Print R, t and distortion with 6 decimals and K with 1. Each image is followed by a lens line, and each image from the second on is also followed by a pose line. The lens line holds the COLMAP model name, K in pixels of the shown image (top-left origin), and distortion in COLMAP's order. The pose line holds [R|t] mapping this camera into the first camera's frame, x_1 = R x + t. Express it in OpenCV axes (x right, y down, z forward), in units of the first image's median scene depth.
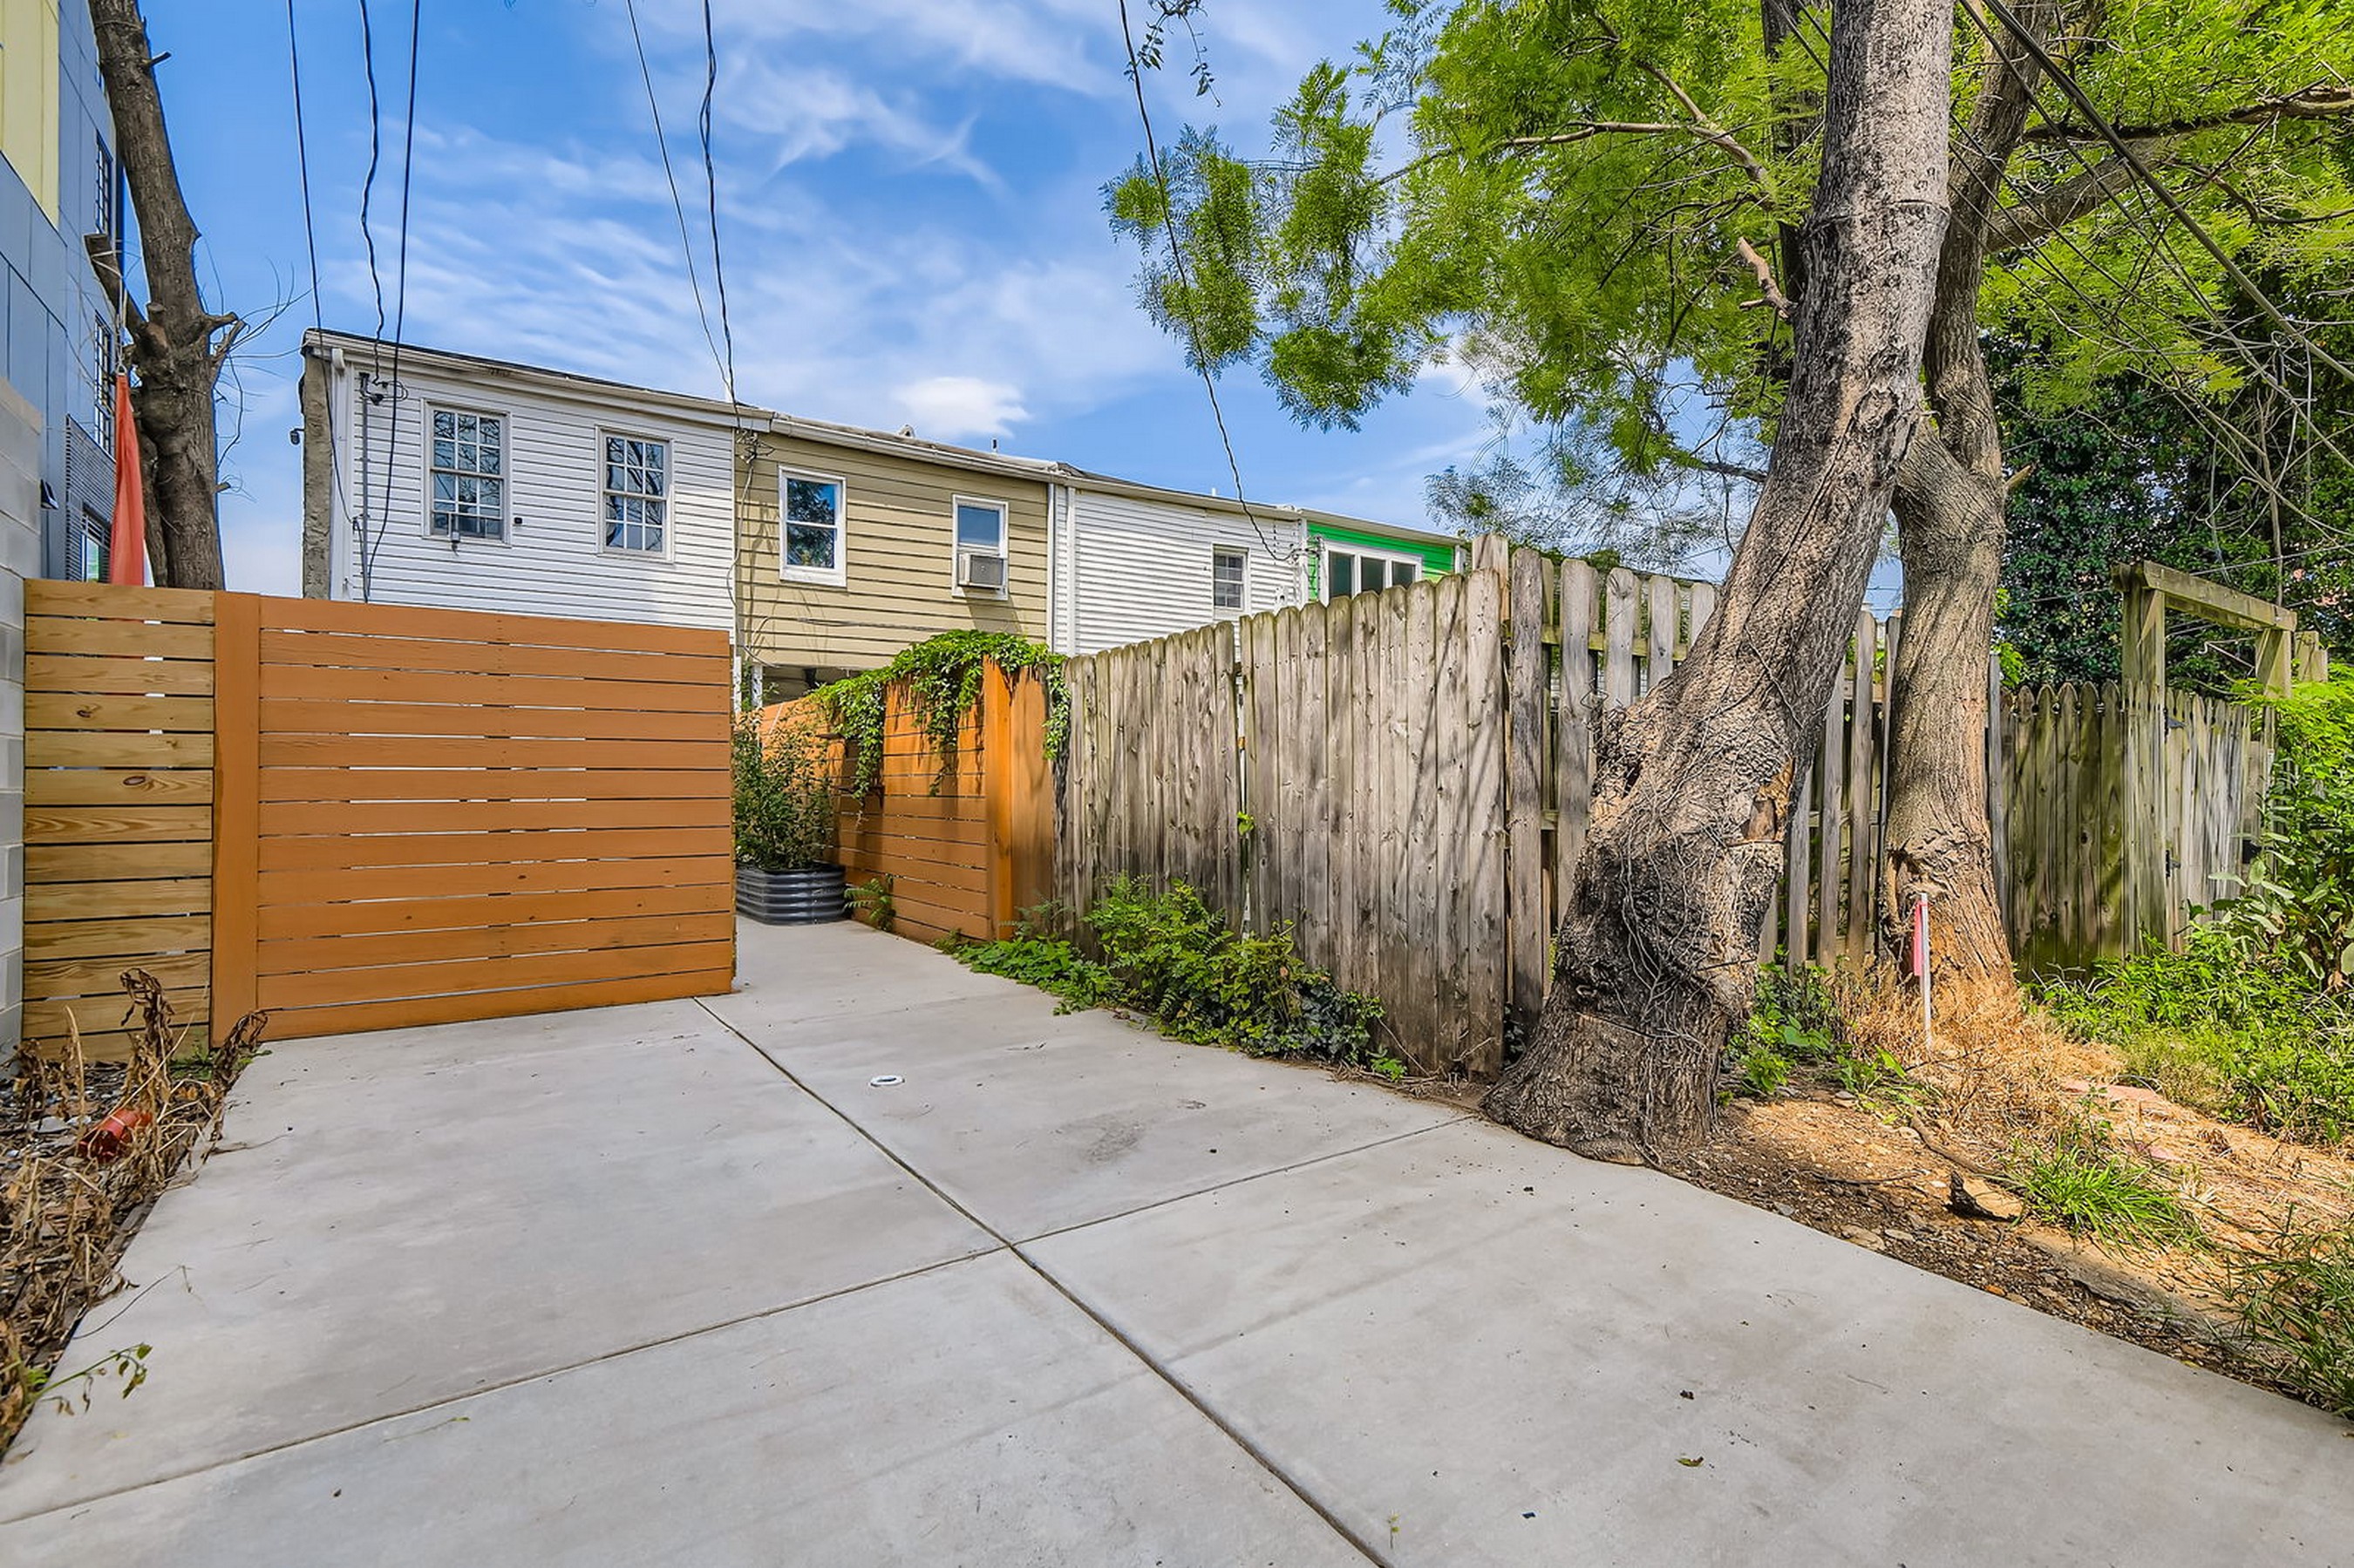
lens RADIAL K [[1099.5, 0, 1182.9], [0, 1099.5, 782.9], [0, 0, 1]] dist [0.010835, -0.002256]
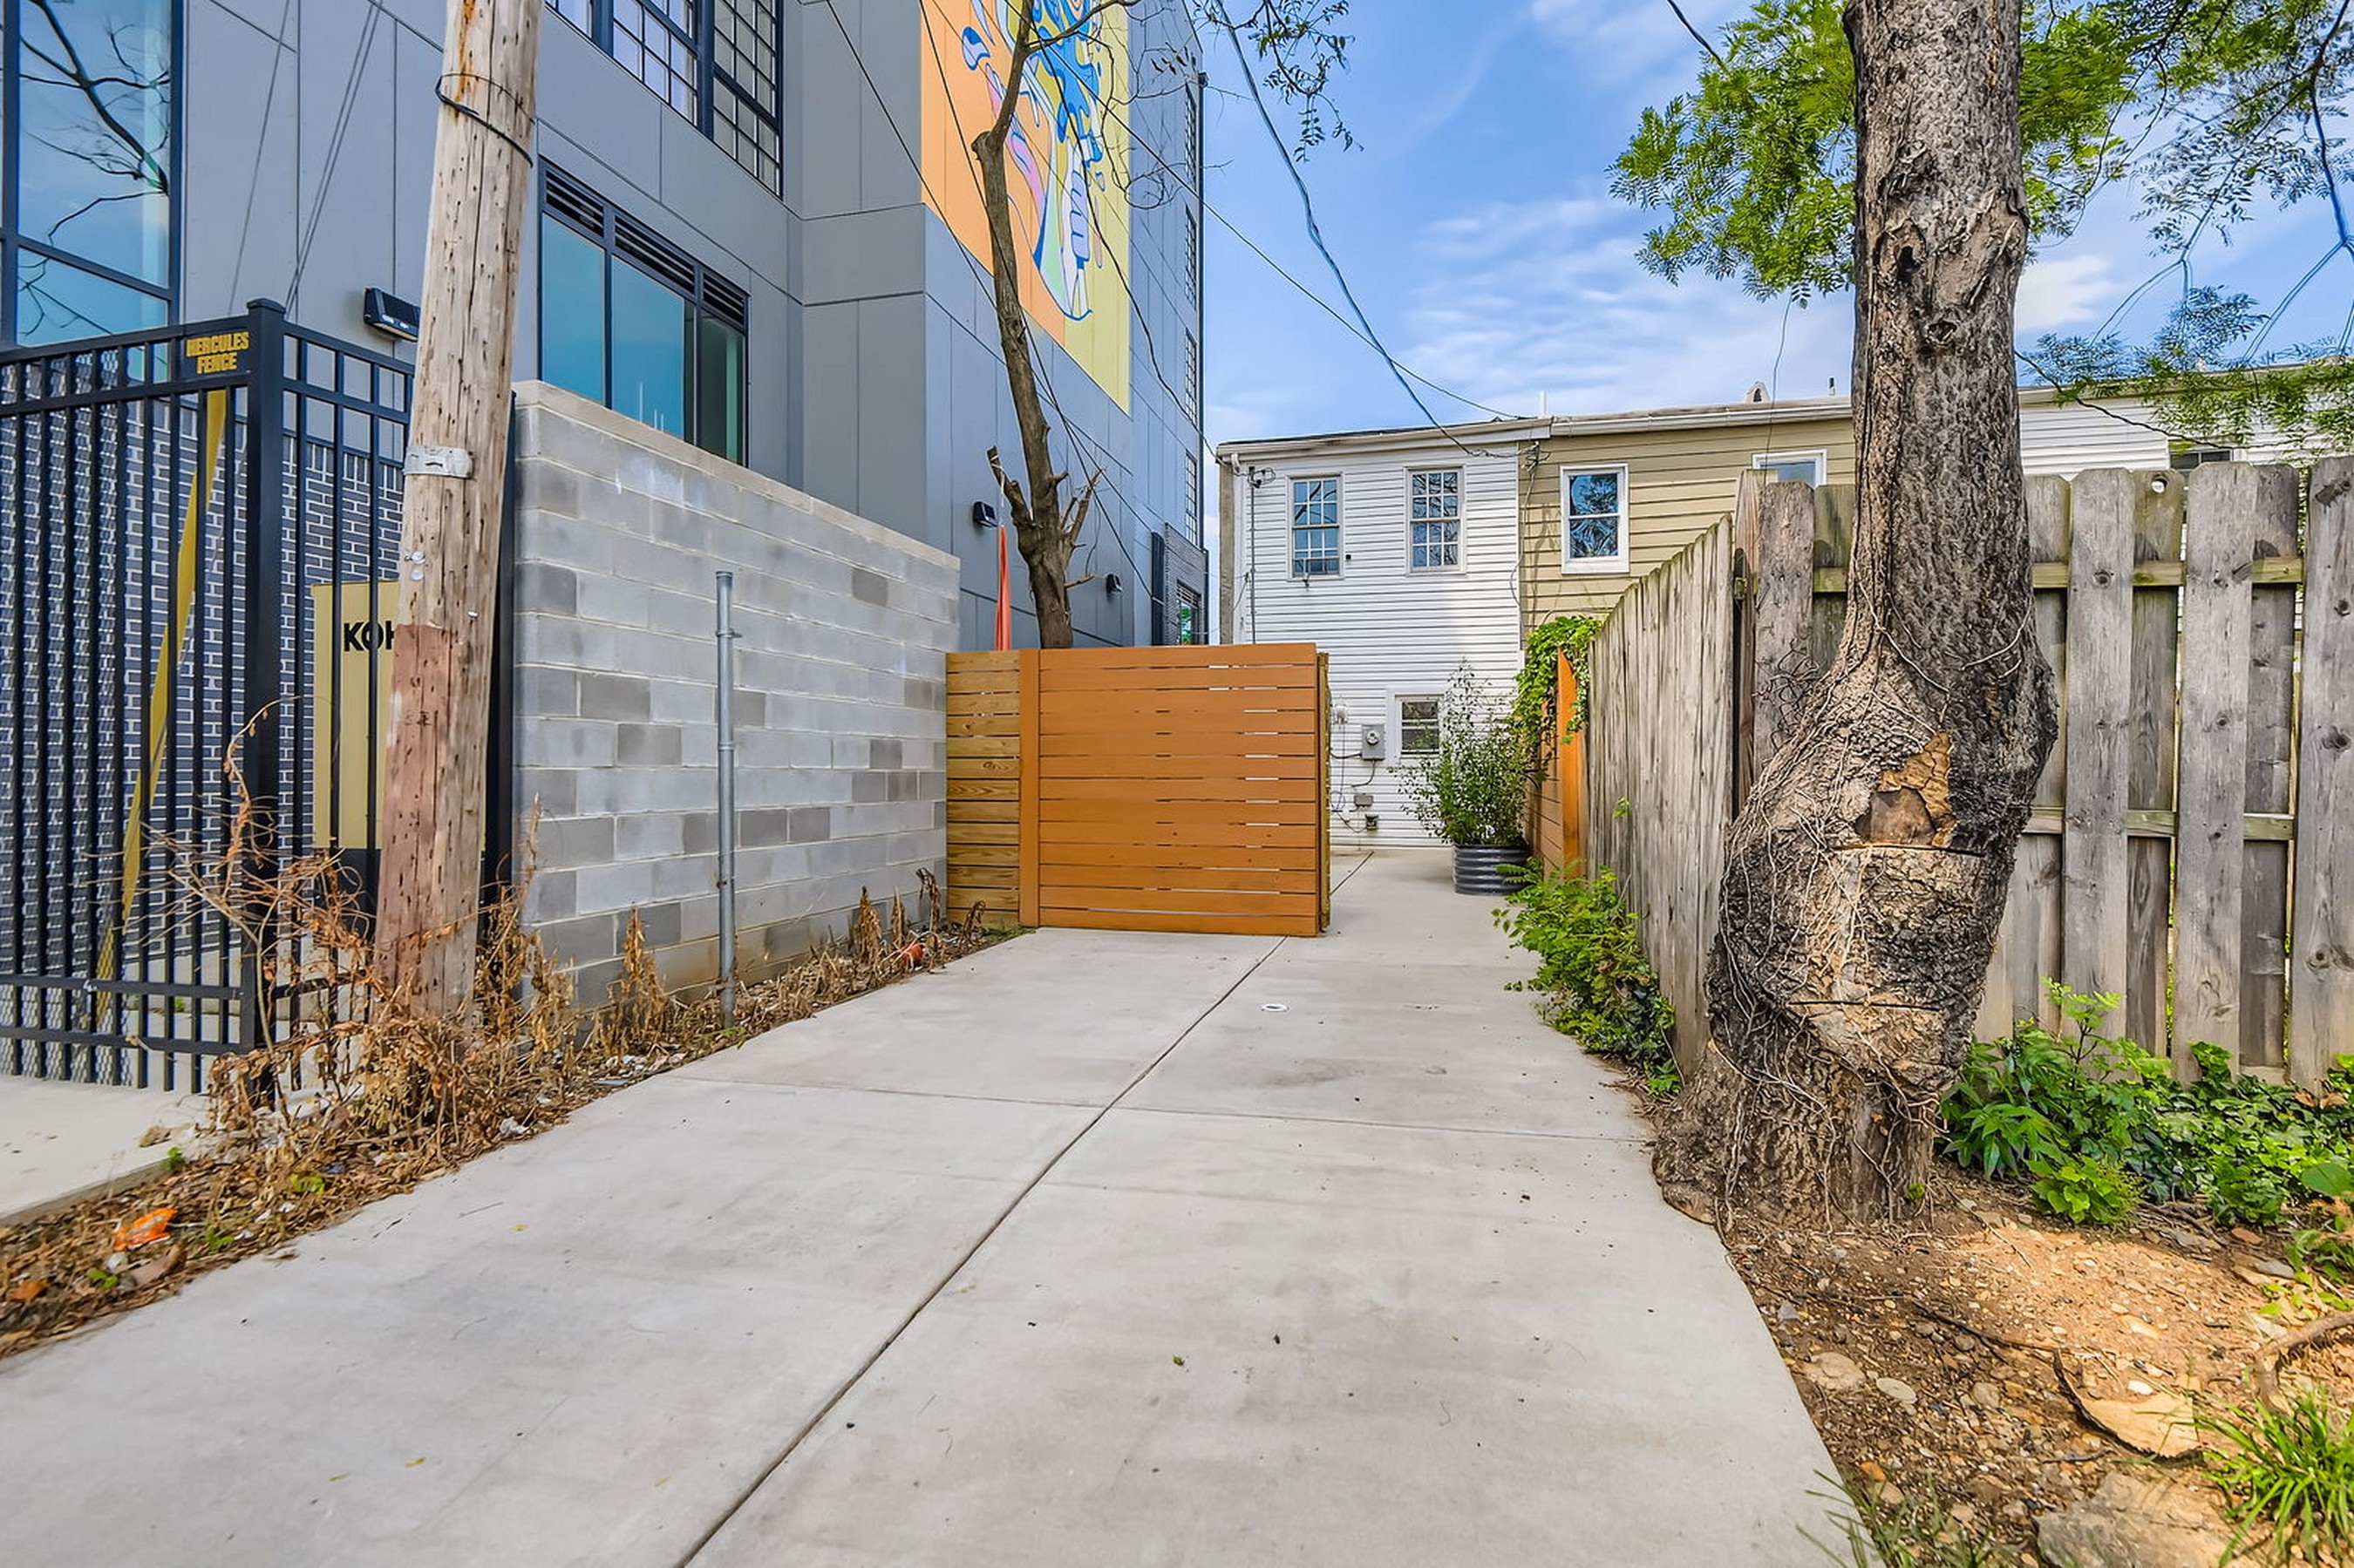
lens RADIAL K [[1099.5, 0, 1196.4], [0, 1099.5, 772.6], [0, 0, 1]] dist [0.010835, -0.002256]
pose [[0.662903, 0.005291, -0.748686, 0.763698], [-0.001656, 0.999983, 0.005600, 0.000426], [0.748703, -0.002472, 0.662901, 0.150993]]
